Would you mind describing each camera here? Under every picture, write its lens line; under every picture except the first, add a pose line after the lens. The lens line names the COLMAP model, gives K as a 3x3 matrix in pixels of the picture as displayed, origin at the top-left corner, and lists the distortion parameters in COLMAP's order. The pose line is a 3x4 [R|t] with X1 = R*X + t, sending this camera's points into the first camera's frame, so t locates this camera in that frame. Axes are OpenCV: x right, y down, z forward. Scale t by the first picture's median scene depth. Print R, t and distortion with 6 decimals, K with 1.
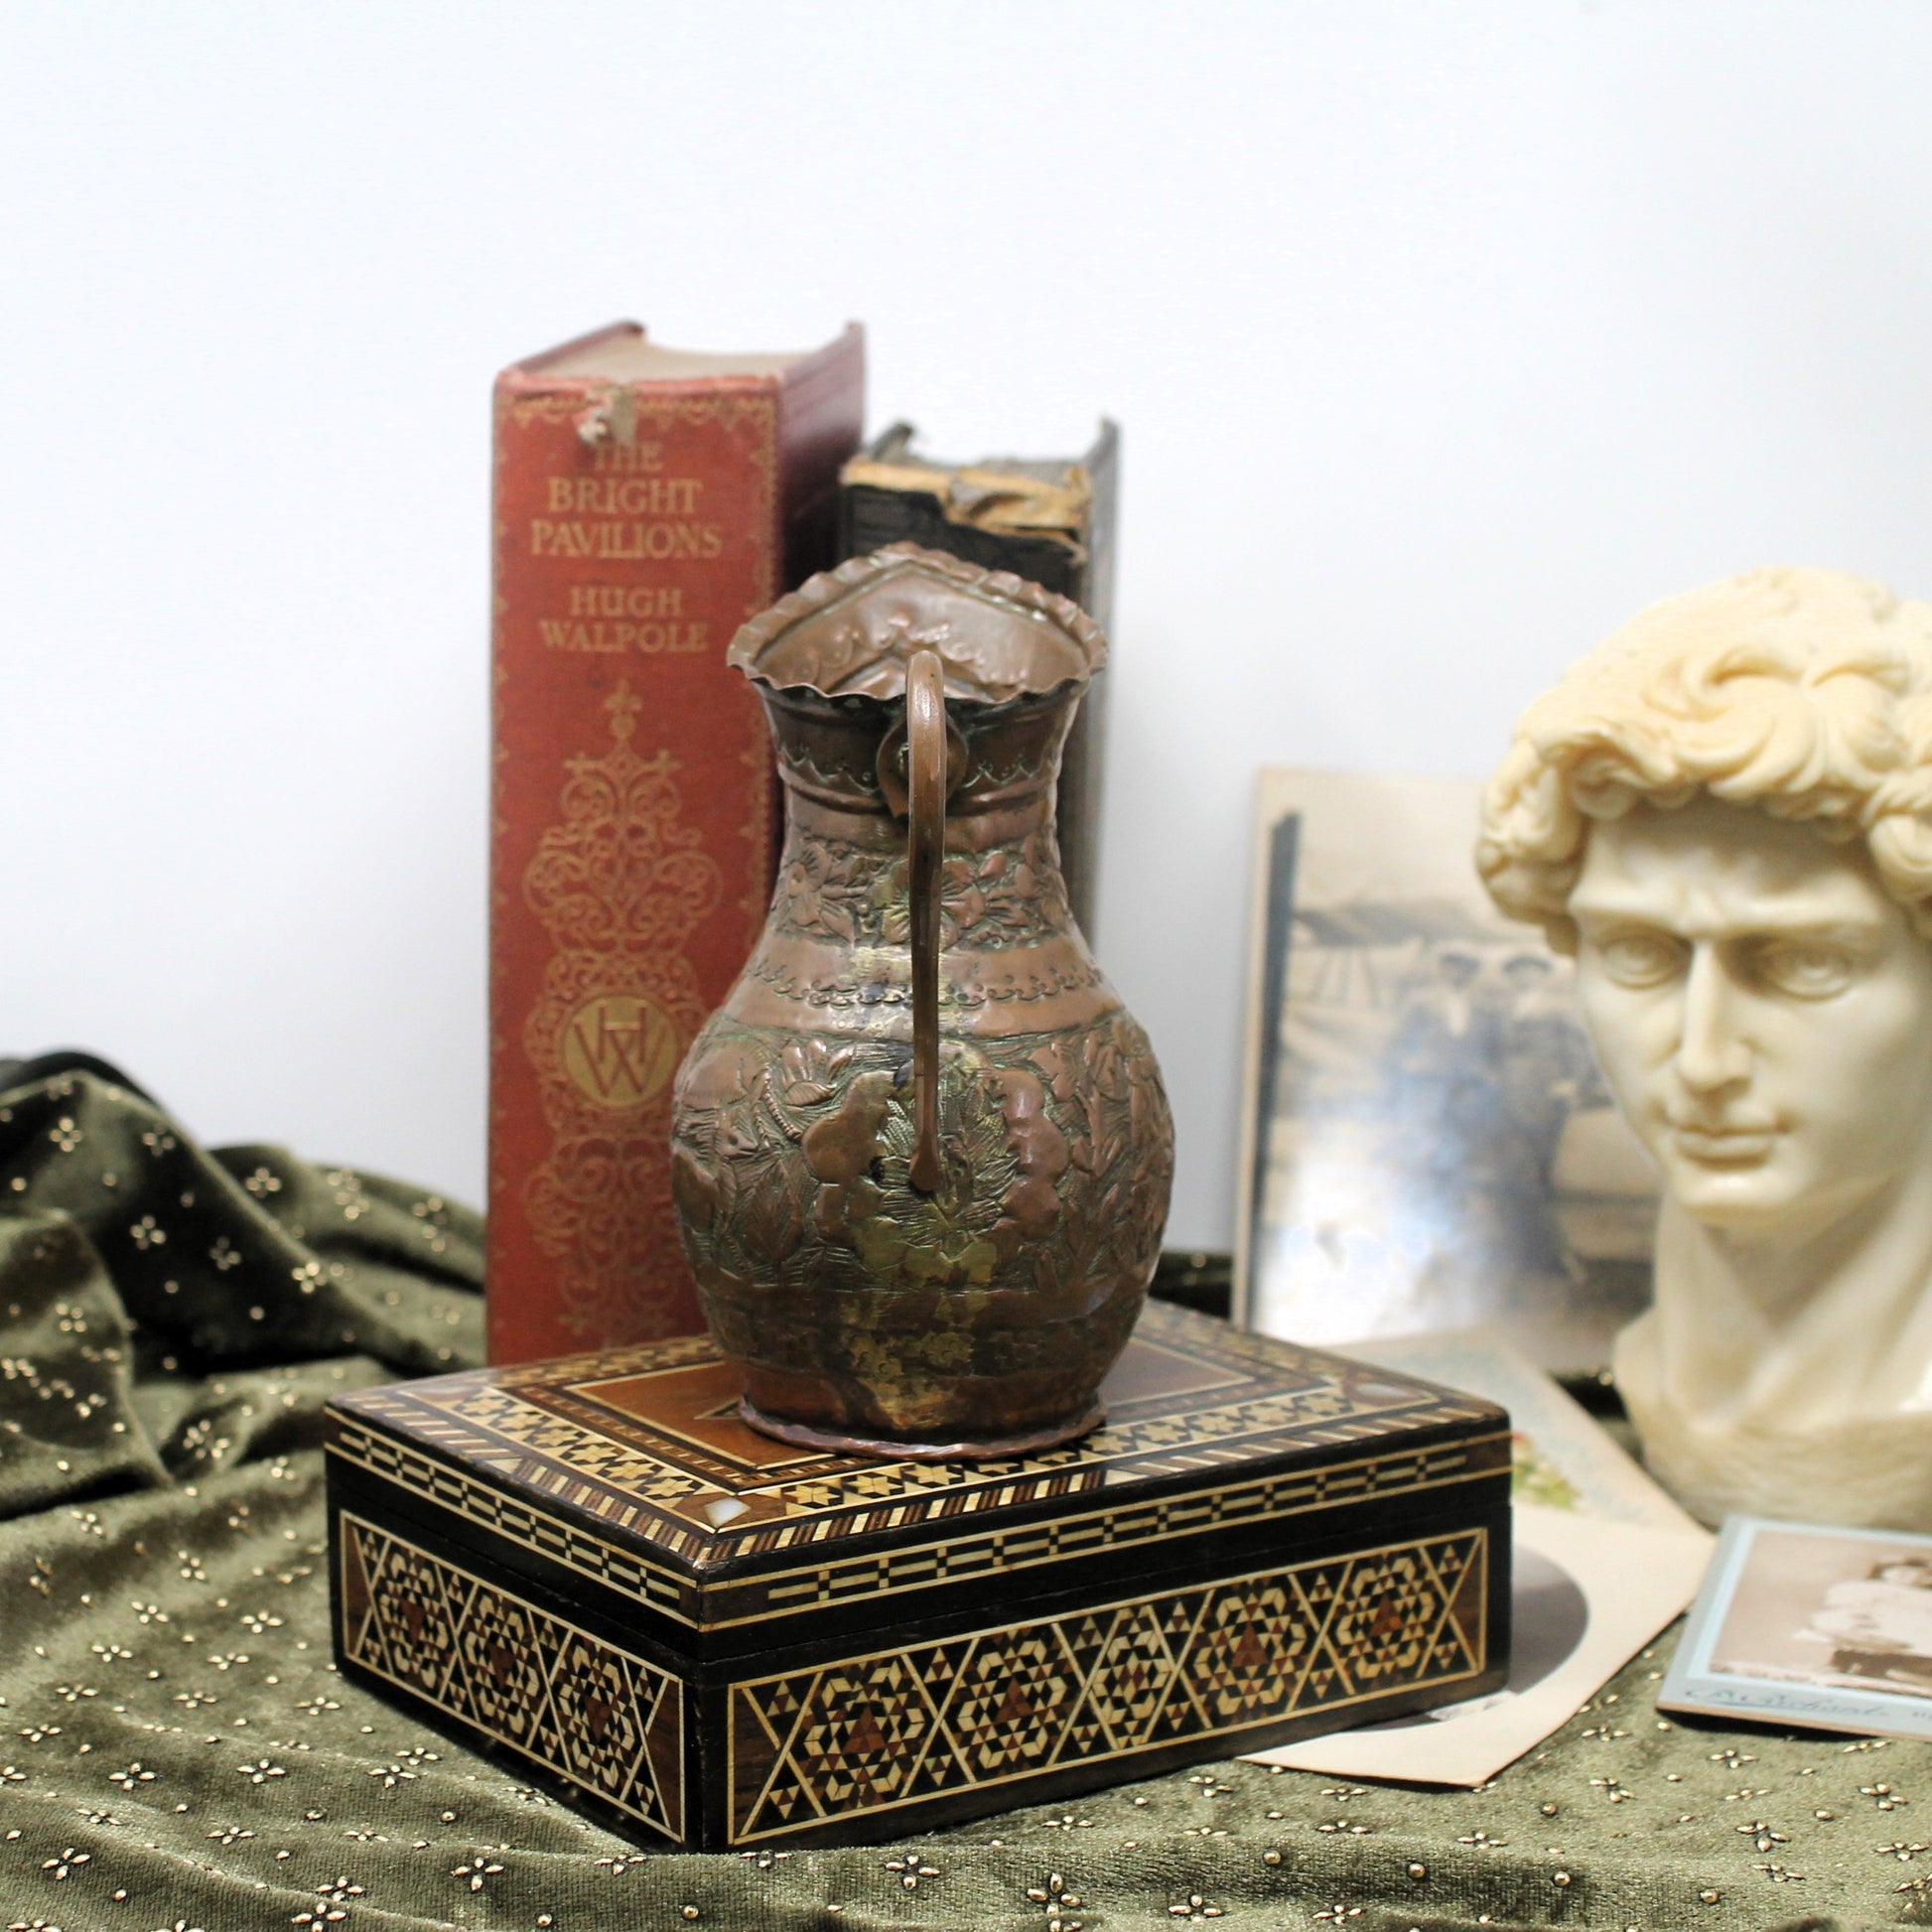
lens RADIAL K [[4504.0, 0, 658.9], [0, 4504.0, 962.0], [0, 0, 1]] dist [-0.074515, 0.250918]
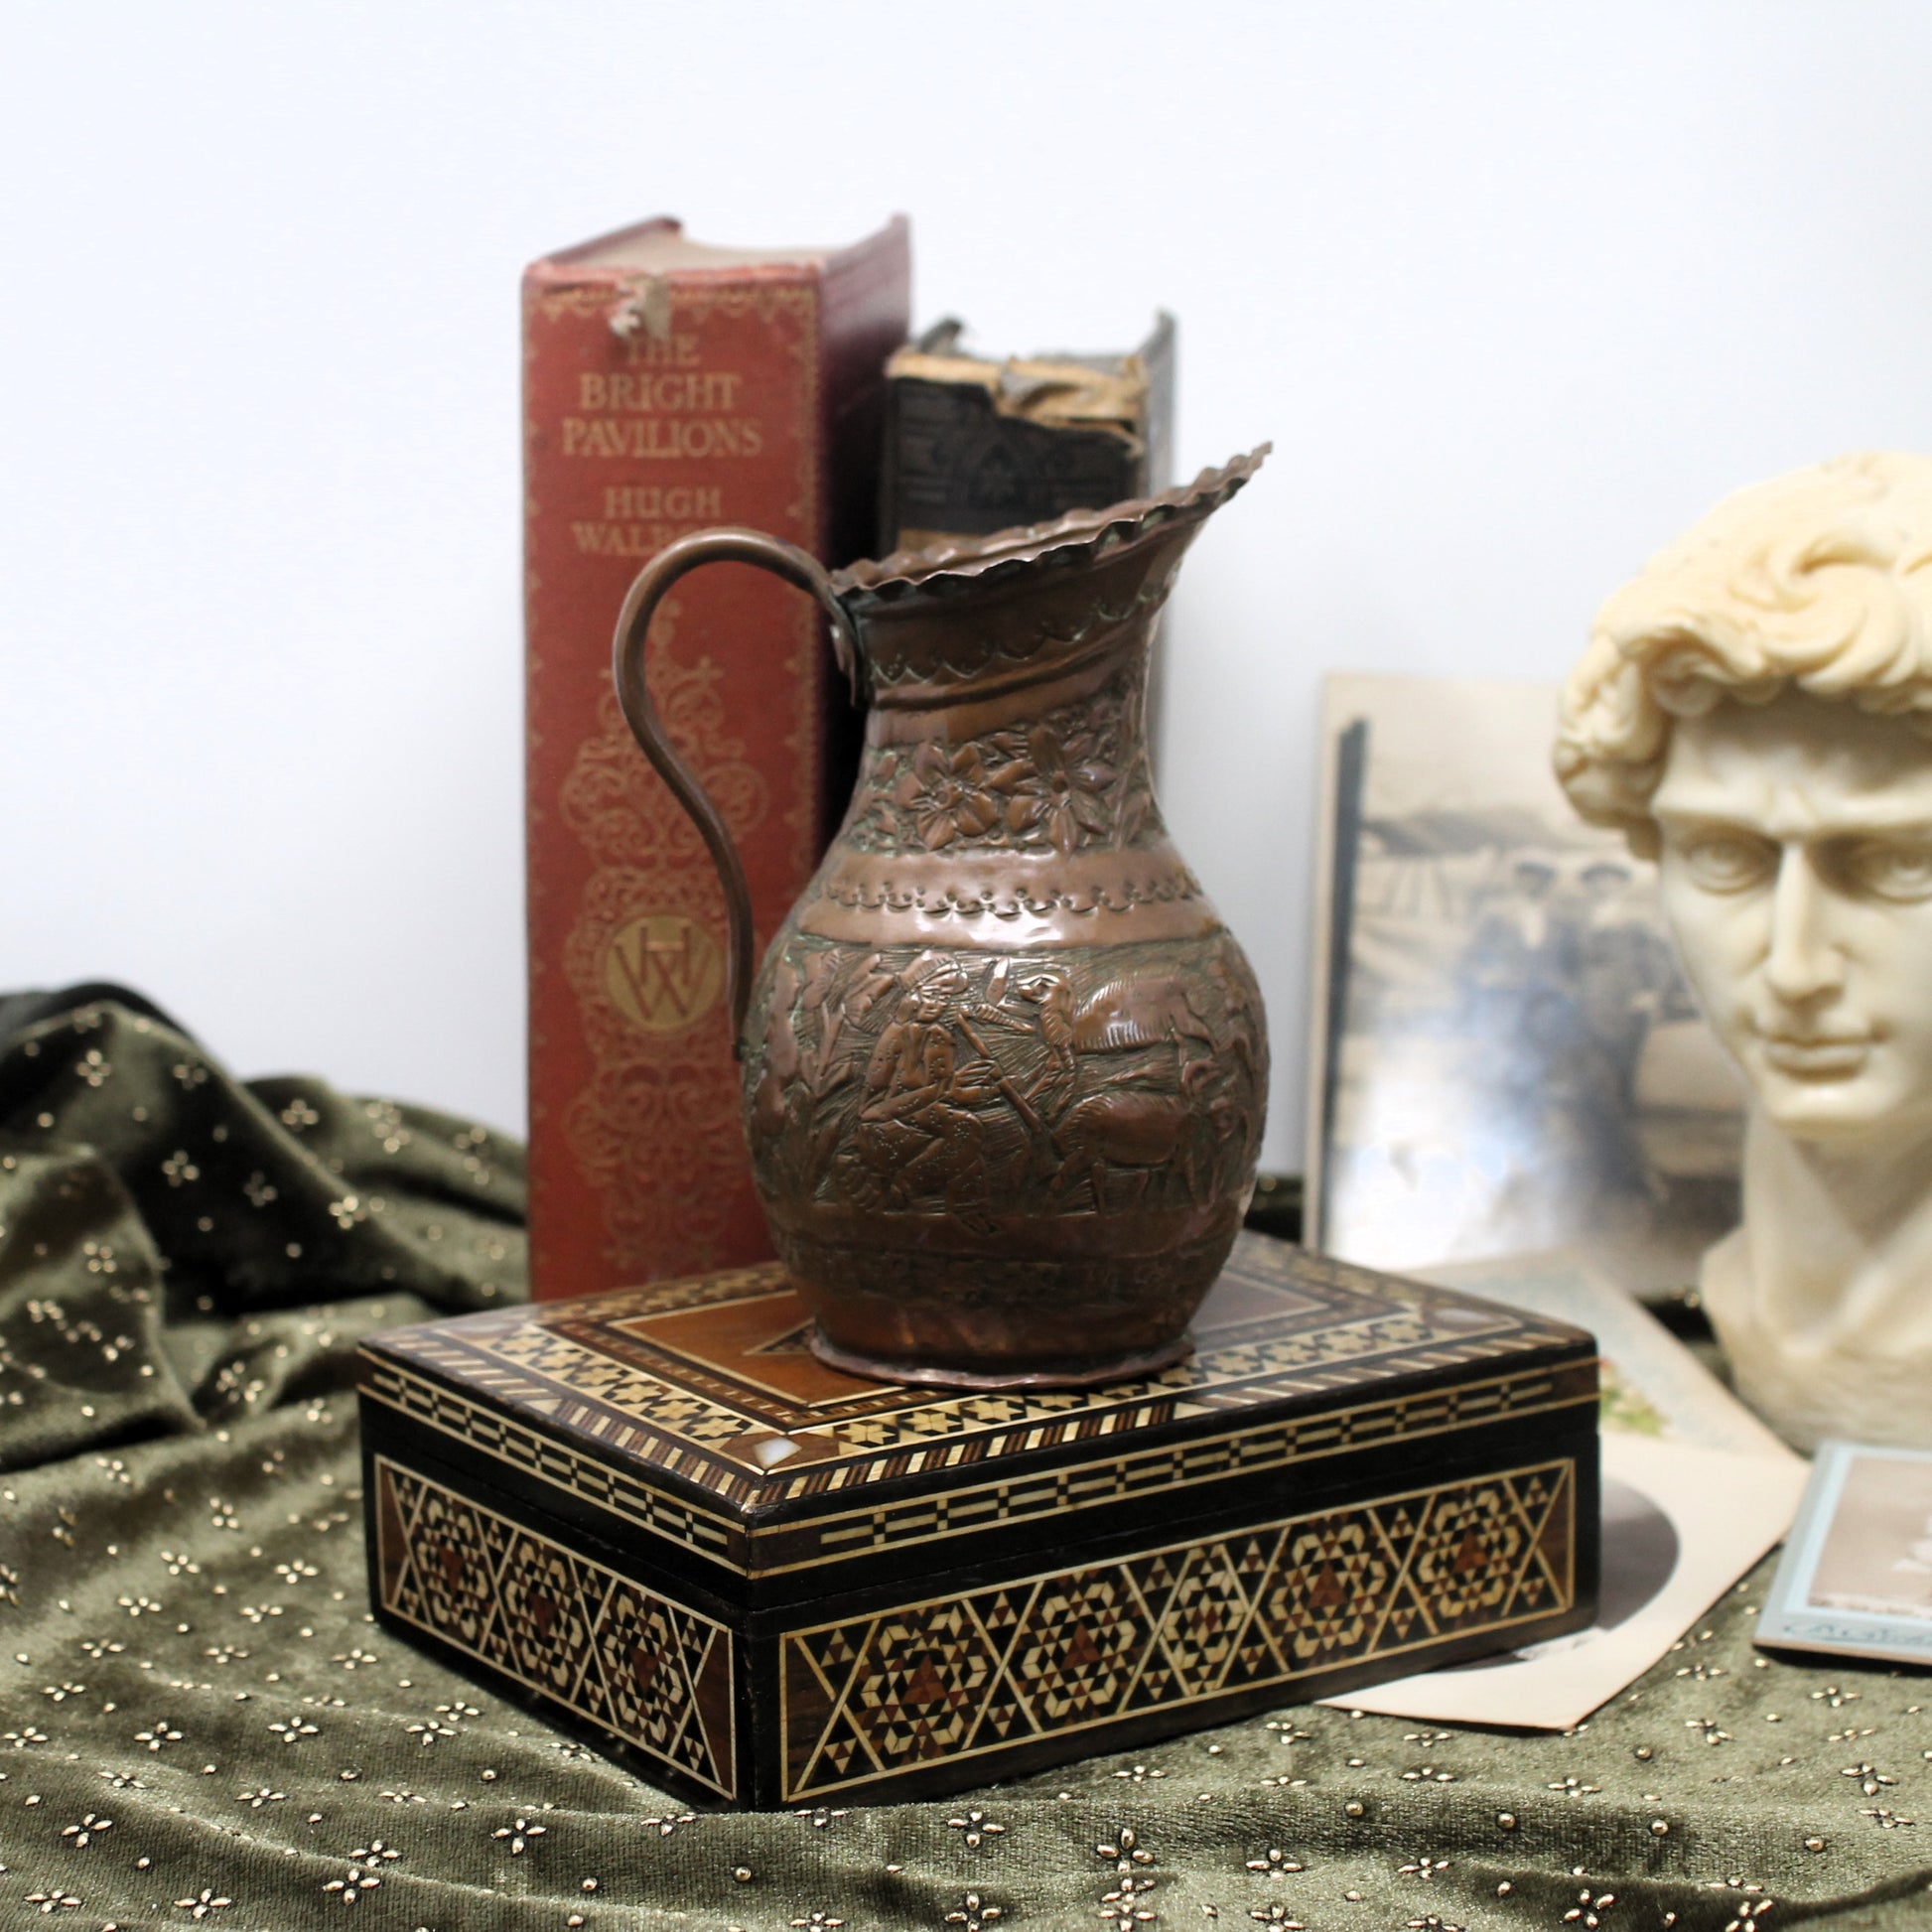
lens RADIAL K [[4498.8, 0, 715.0], [0, 4498.8, 972.9], [0, 0, 1]] dist [-0.068335, 0.214827]
pose [[0.999916, -0.012856, -0.001811, 0.004734], [0.012885, 0.999768, 0.017238, 0.004029], [0.001589, -0.017260, 0.999850, 0.047738]]
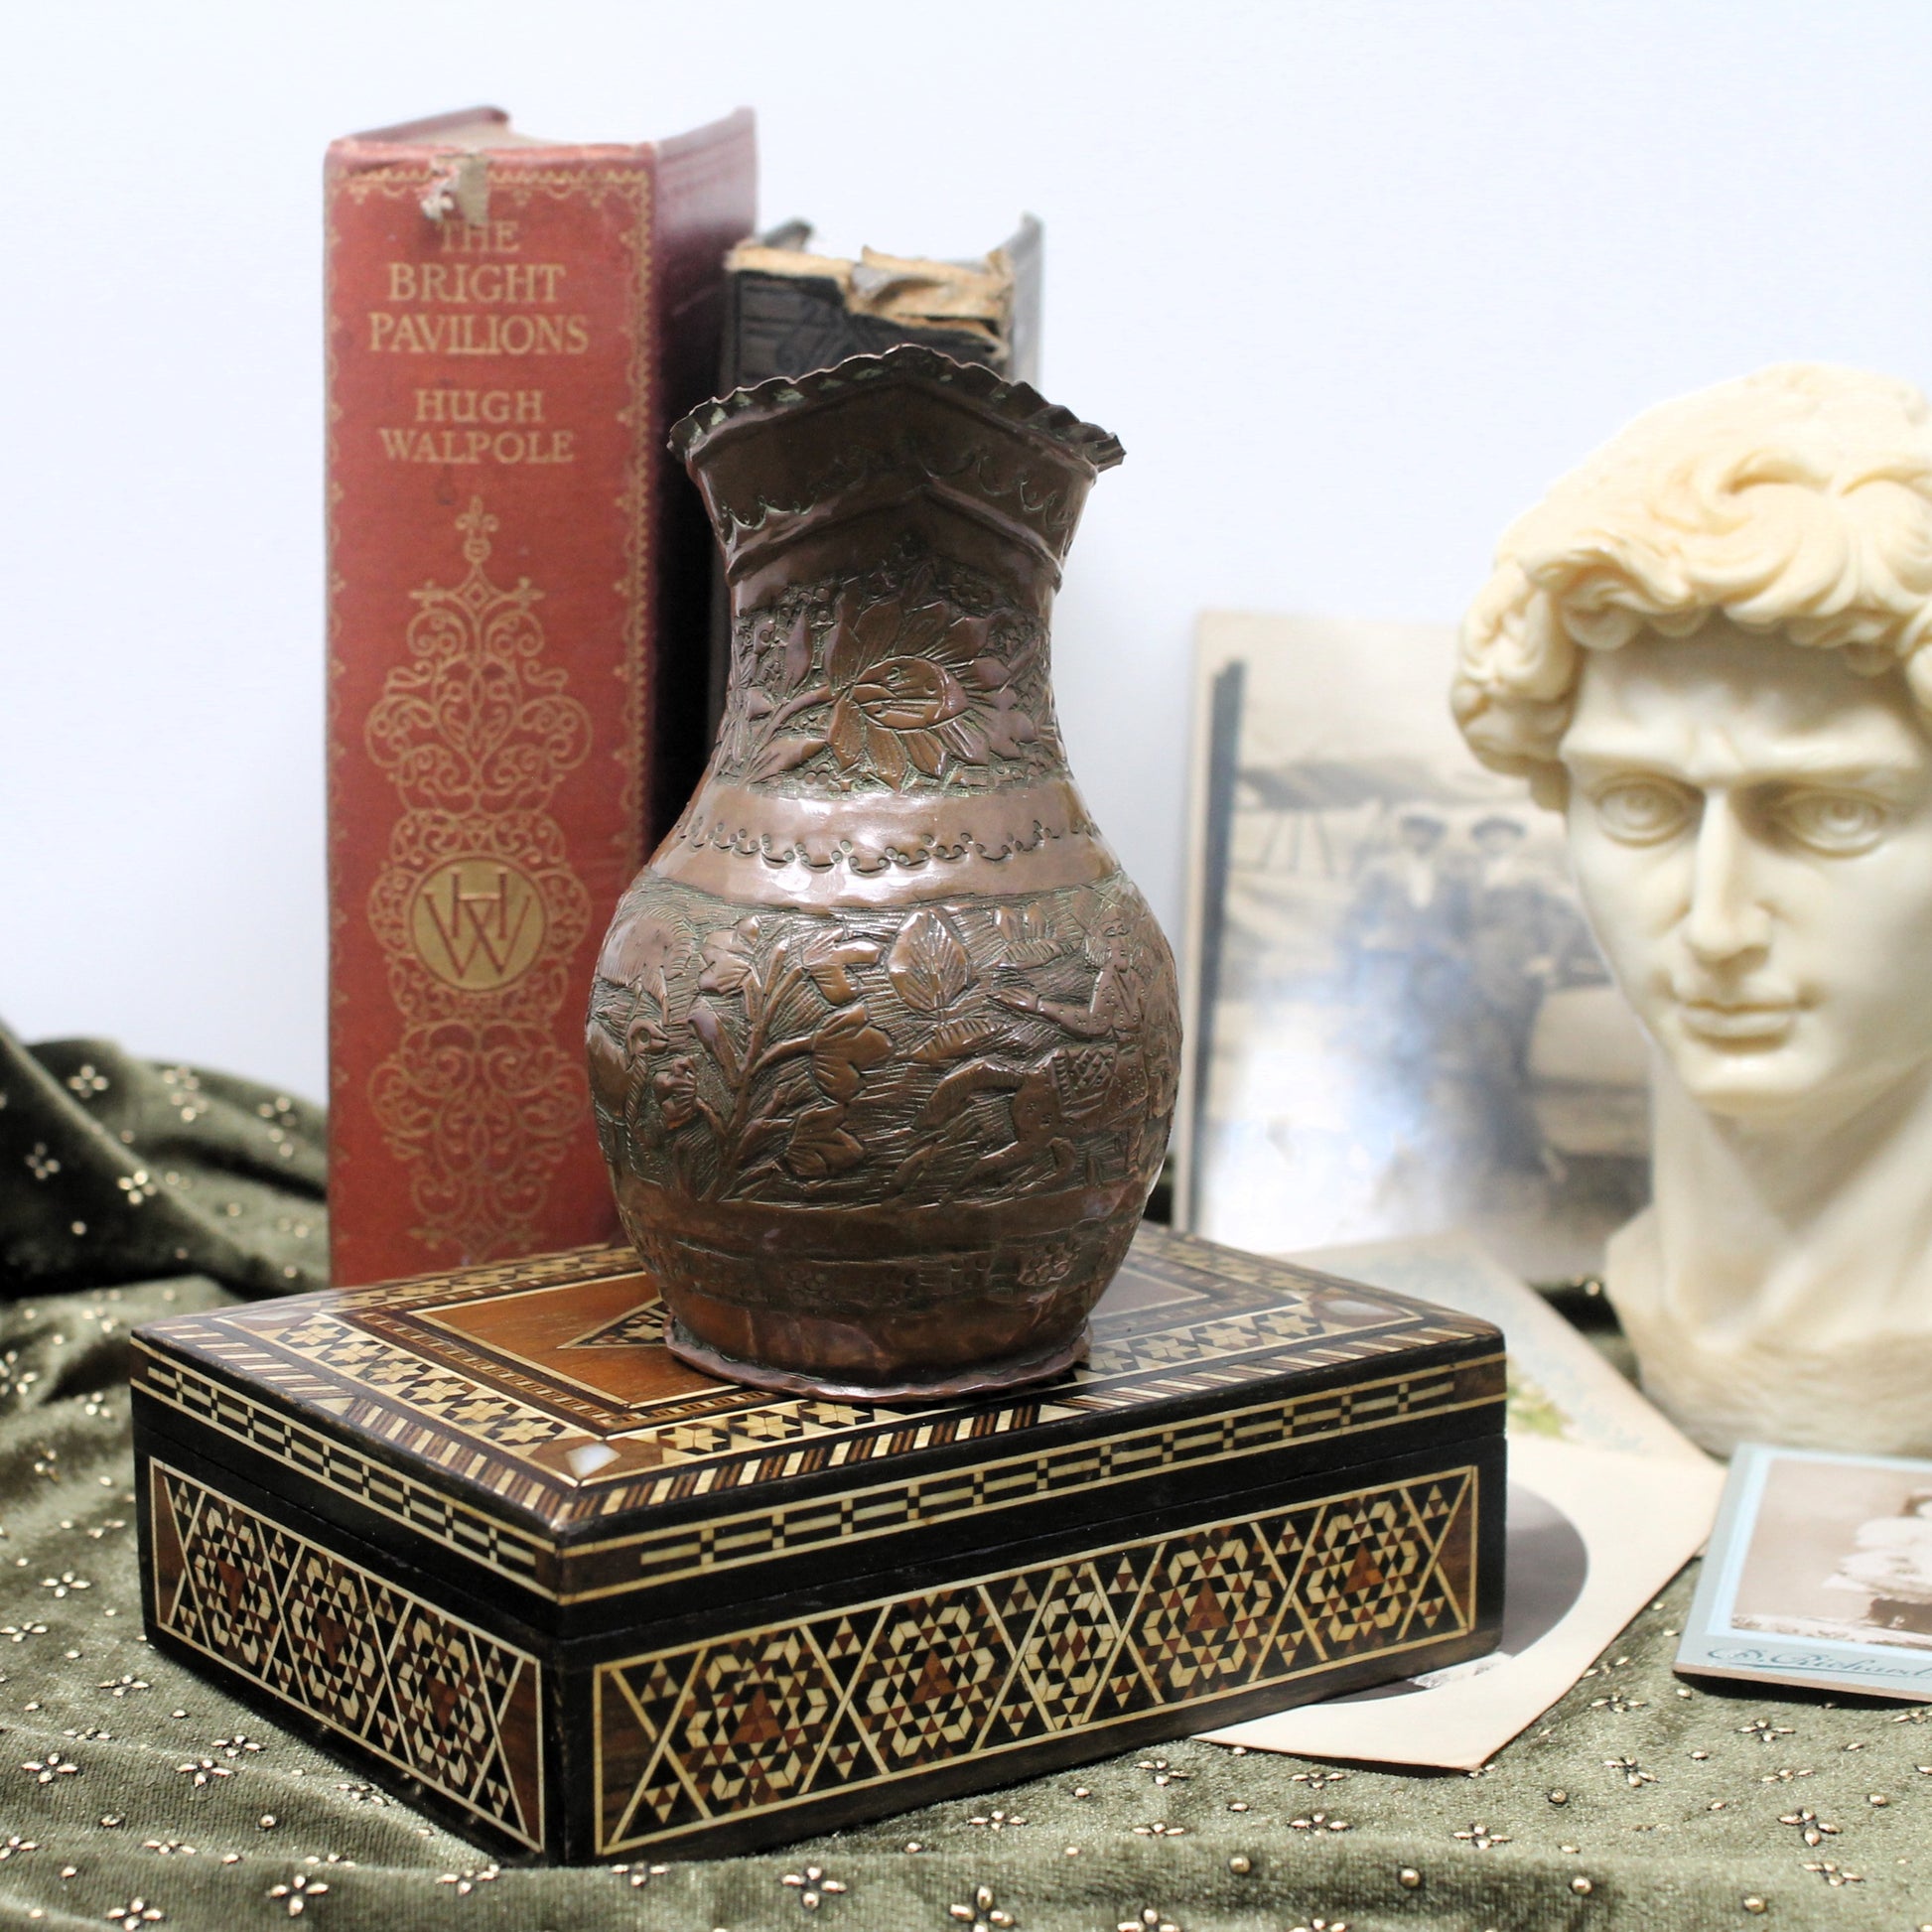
lens RADIAL K [[4498.8, 0, 715.0], [0, 4498.8, 972.9], [0, 0, 1]] dist [-0.068335, 0.214827]
pose [[0.999476, -0.007015, 0.031598, 0.011204], [0.006281, 0.999709, 0.023286, 0.010434], [-0.031753, -0.023076, 0.999229, 0.146500]]
